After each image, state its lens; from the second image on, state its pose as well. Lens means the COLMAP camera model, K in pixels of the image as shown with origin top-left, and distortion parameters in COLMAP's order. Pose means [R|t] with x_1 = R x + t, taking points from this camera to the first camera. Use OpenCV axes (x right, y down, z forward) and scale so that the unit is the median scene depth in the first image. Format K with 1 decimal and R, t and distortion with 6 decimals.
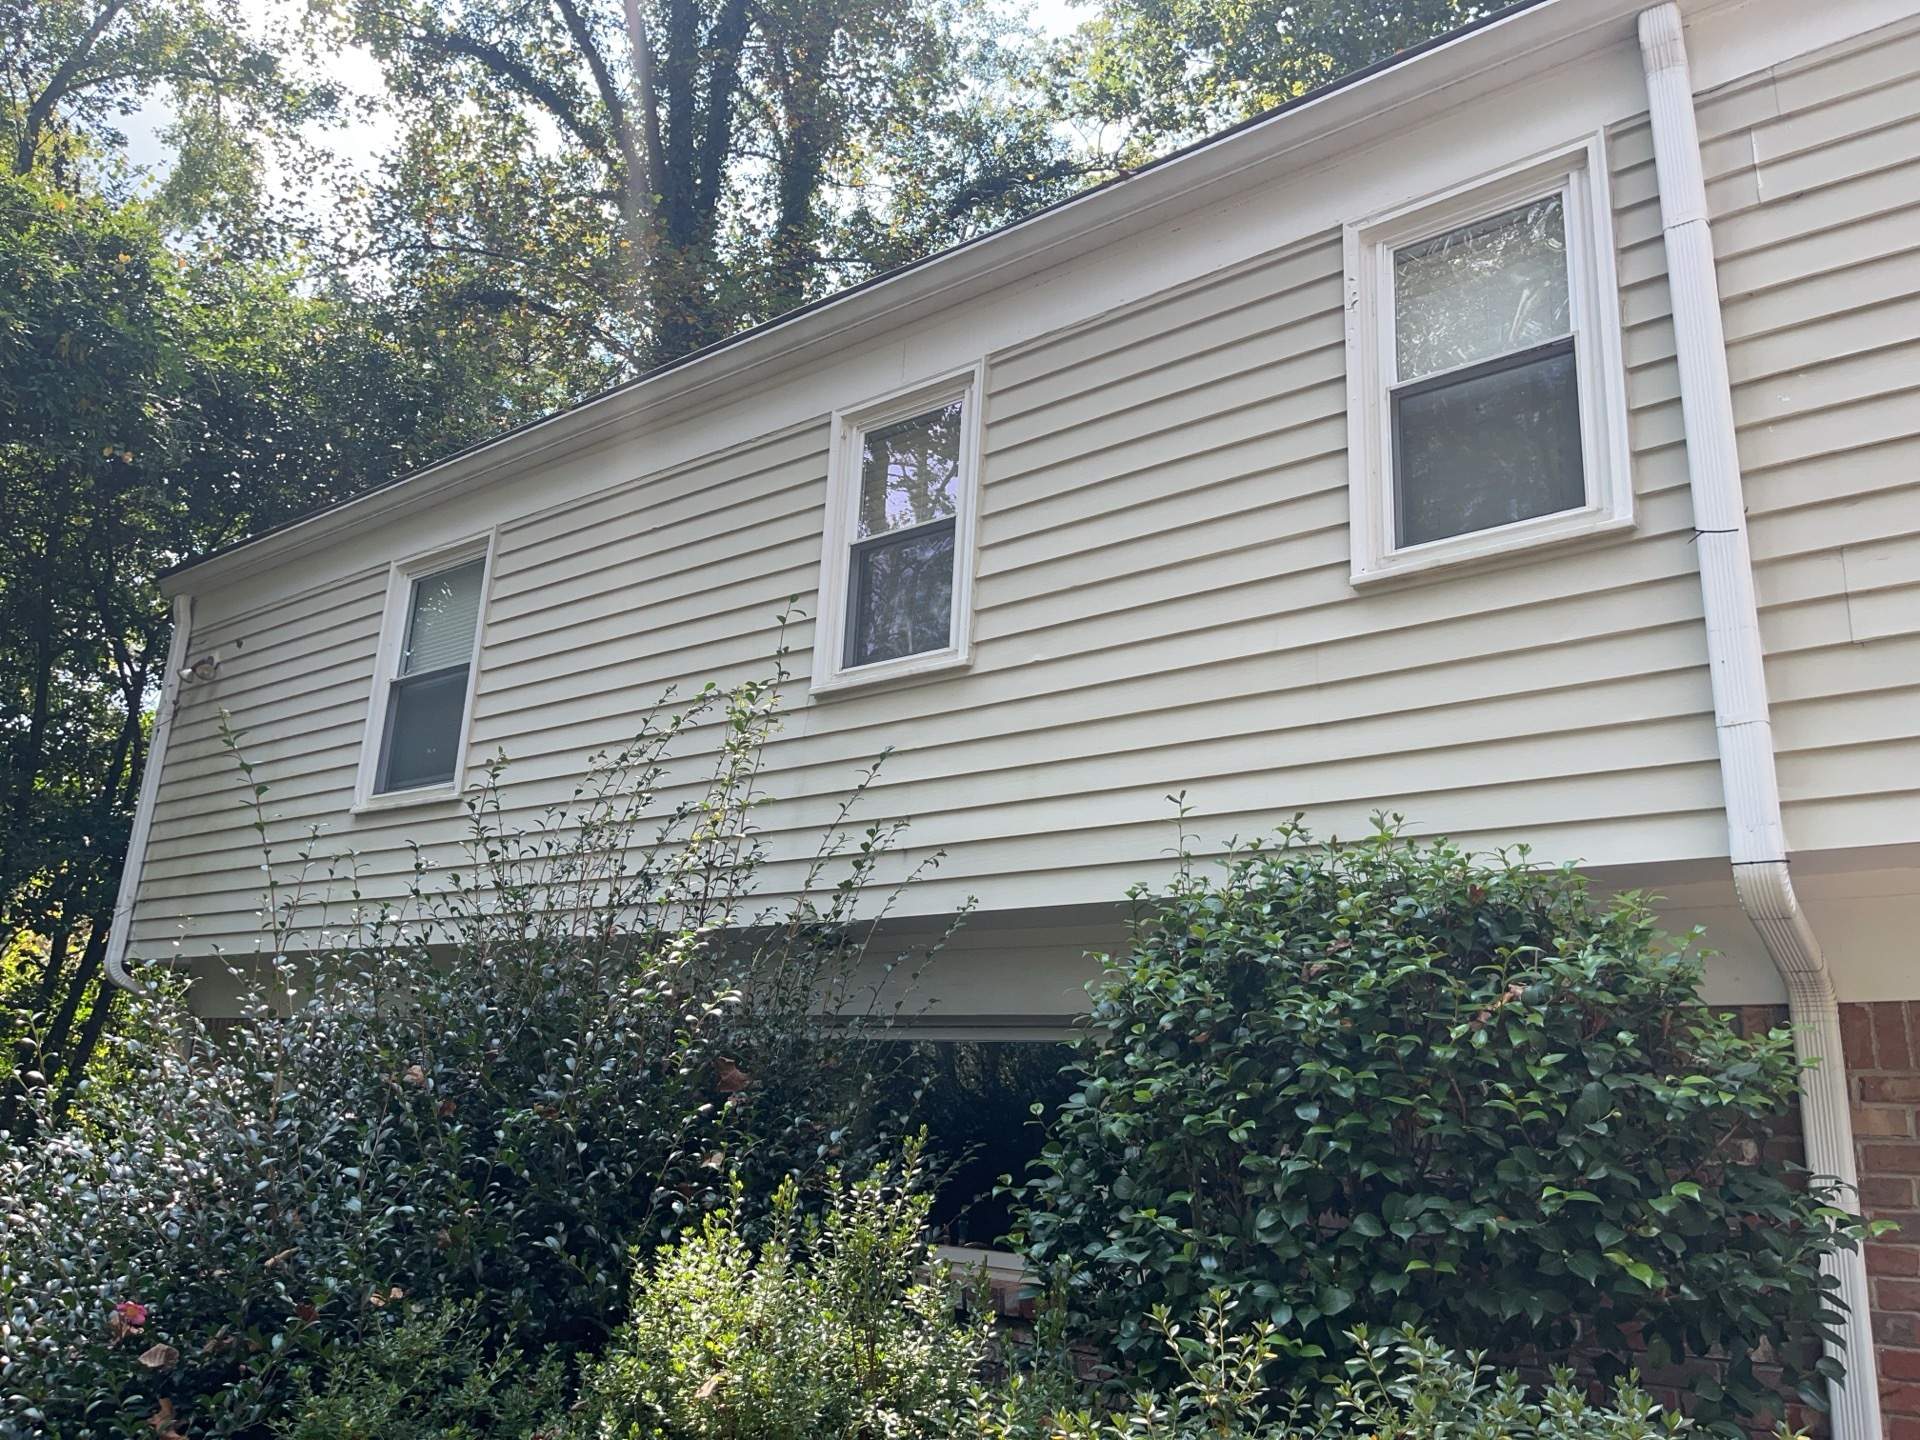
lens RADIAL K [[1456.8, 0, 960.0], [0, 1456.8, 720.0], [0, 0, 1]] dist [0.086704, -0.138707]
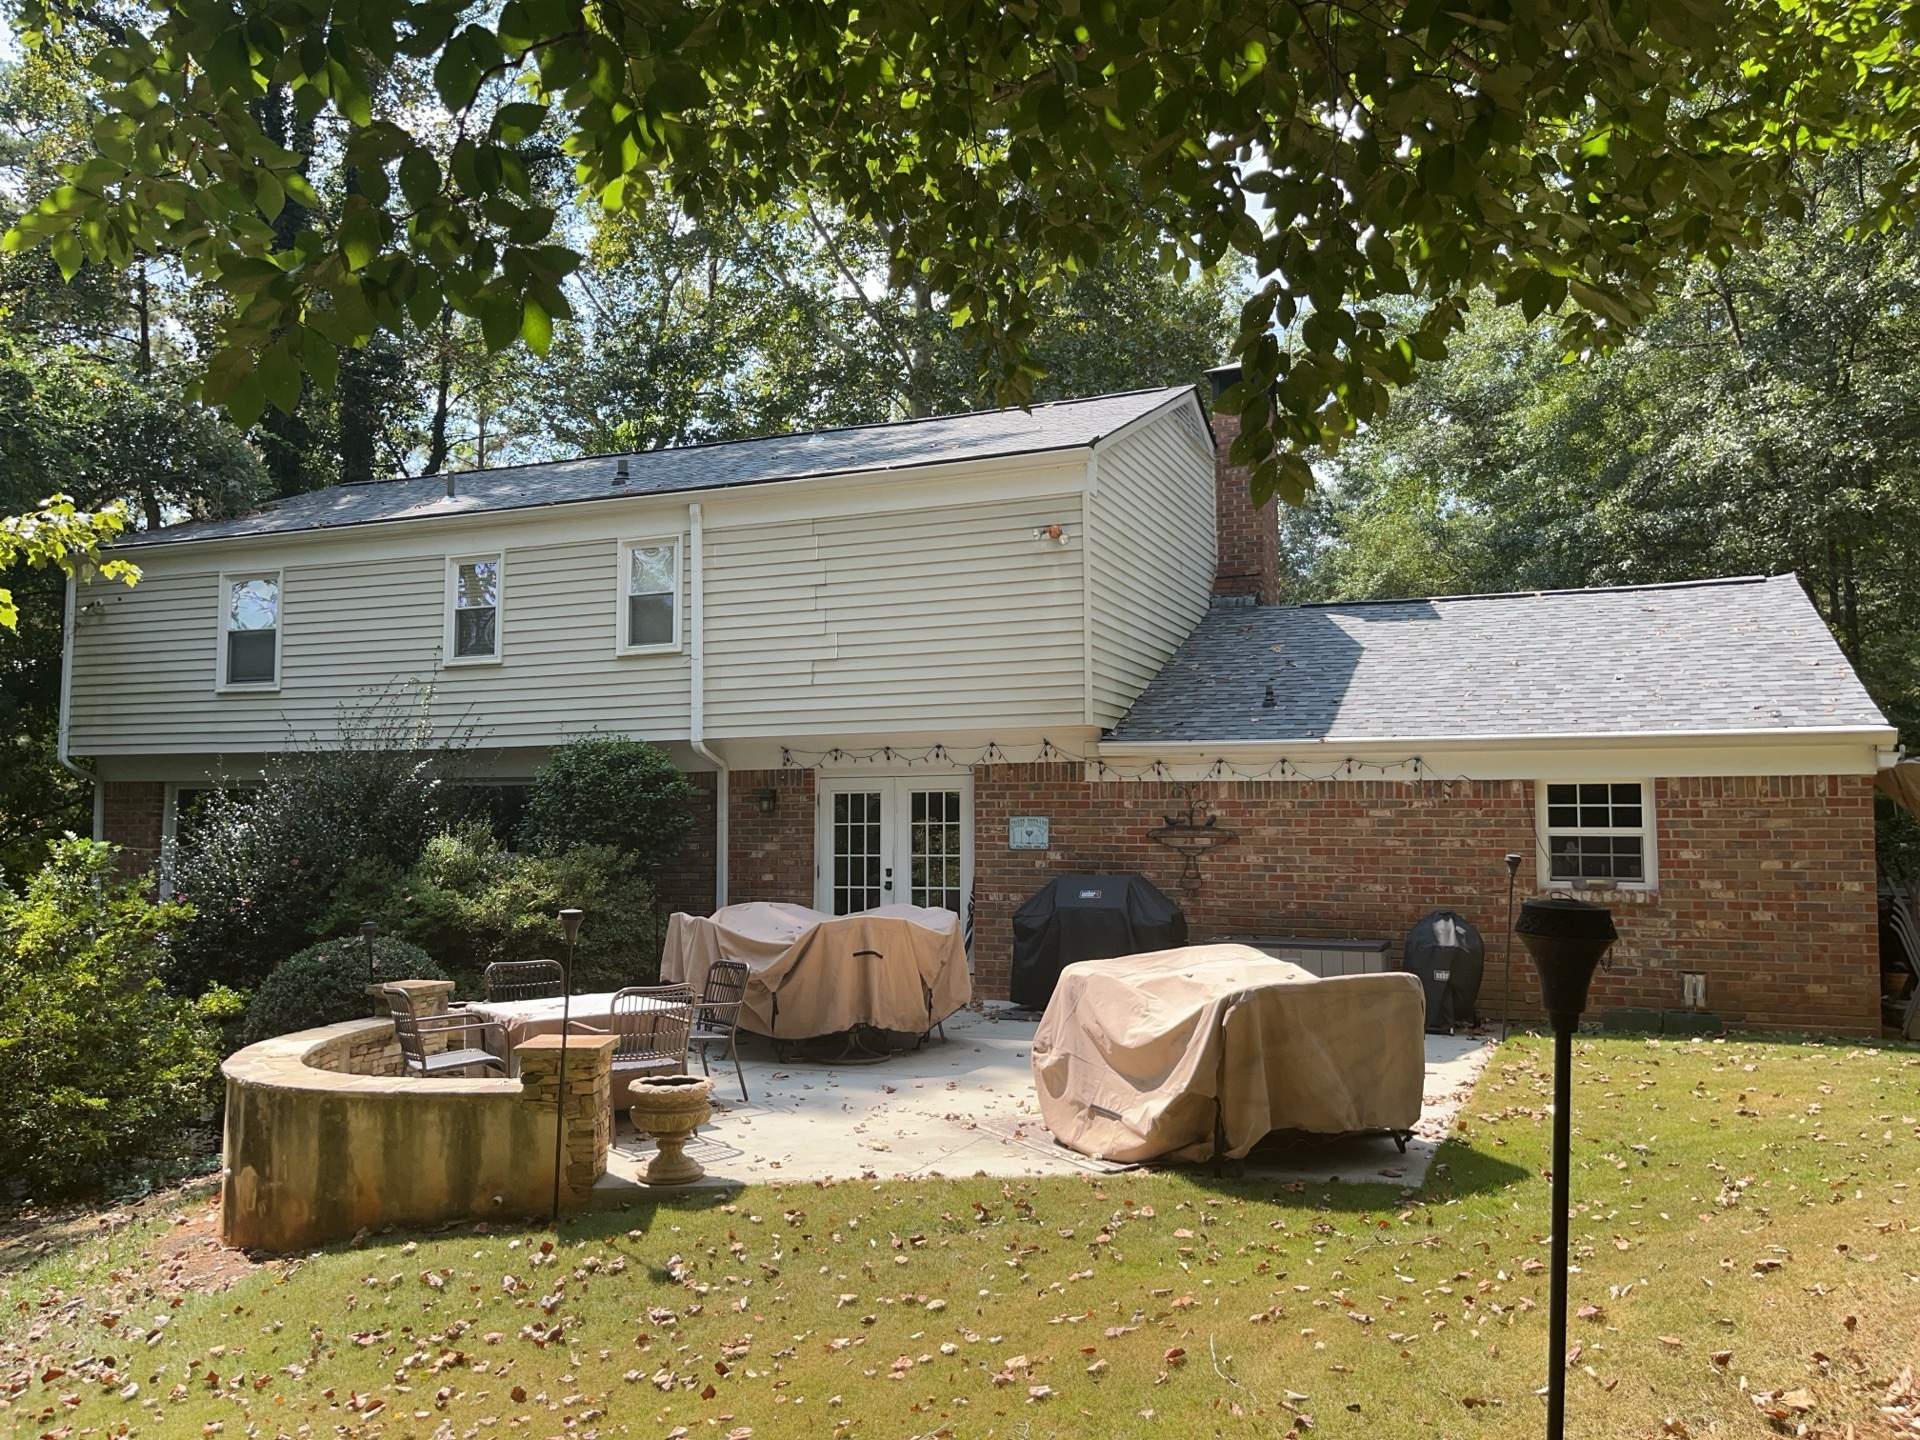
lens RADIAL K [[1456.8, 0, 960.0], [0, 1456.8, 720.0], [0, 0, 1]] dist [0.086704, -0.138707]
pose [[0.959834, -0.030531, 0.278902, 0.077896], [-0.026414, 0.979814, 0.198161, -0.647260], [-0.279322, -0.197568, 0.939652, -2.501393]]
